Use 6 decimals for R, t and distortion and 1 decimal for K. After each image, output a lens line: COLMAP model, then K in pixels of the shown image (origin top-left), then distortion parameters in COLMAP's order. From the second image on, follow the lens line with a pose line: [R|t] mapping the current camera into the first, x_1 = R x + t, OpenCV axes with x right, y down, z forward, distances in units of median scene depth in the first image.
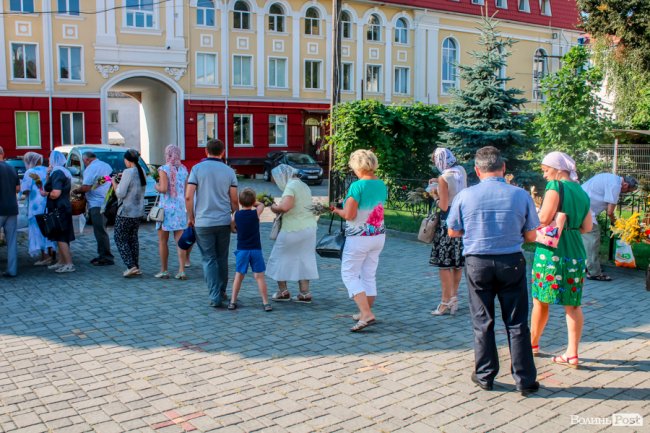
lens RADIAL K [[686.1, 0, 325.0], [0, 686.1, 216.5], [0, 0, 1]] dist [-0.097151, 0.023124]
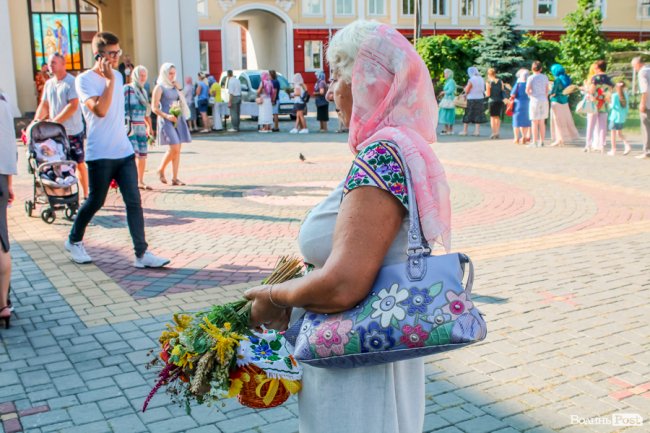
lens RADIAL K [[761.9, 0, 325.0], [0, 761.9, 216.5], [0, 0, 1]] dist [-0.070861, 0.039446]
pose [[0.990548, 0.007823, -0.136941, 0.017016], [0.004213, 0.996166, 0.087383, 0.025878], [0.137100, -0.087134, 0.986717, -0.243690]]
